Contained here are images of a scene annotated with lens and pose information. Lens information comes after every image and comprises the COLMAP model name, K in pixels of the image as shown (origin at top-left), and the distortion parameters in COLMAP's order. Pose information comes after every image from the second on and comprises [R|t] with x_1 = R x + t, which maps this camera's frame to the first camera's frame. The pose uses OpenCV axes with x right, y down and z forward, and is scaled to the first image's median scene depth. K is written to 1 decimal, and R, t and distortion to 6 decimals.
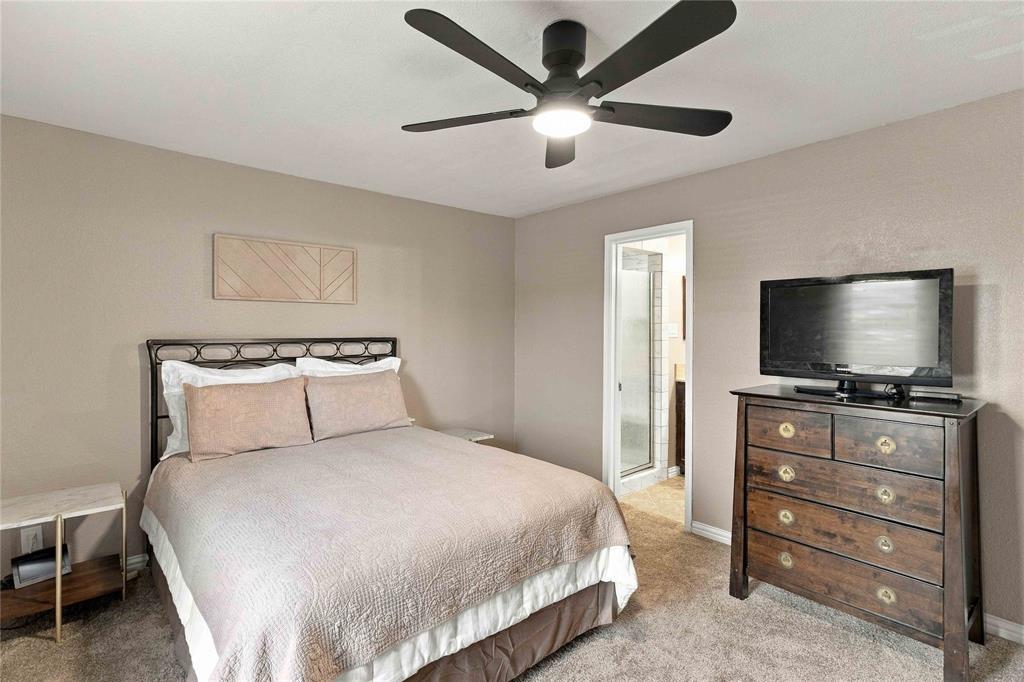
lens RADIAL K [[484.2, 0, 512.0], [0, 484.2, 341.0], [0, 0, 1]] dist [0.001360, 0.000721]
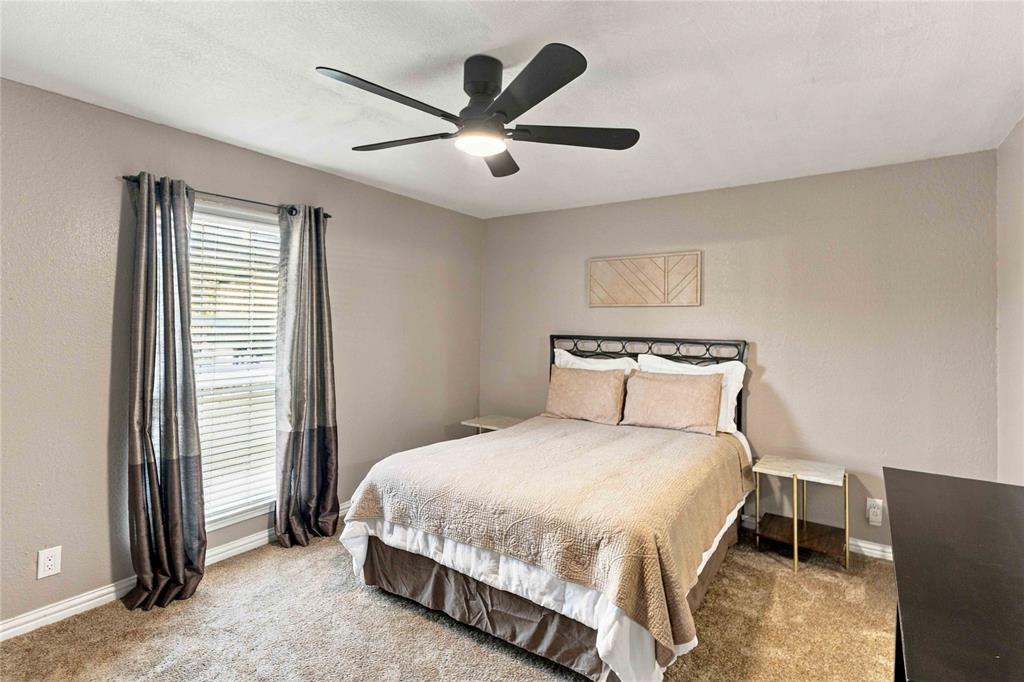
lens RADIAL K [[492.1, 0, 510.1], [0, 492.1, 326.2], [0, 0, 1]] dist [0.000260, -0.000479]
pose [[0.256489, 0.003729, -0.966540, 0.668748], [-0.040147, 0.999171, -0.006798, -0.012689], [0.965713, 0.040547, 0.256426, 0.424067]]
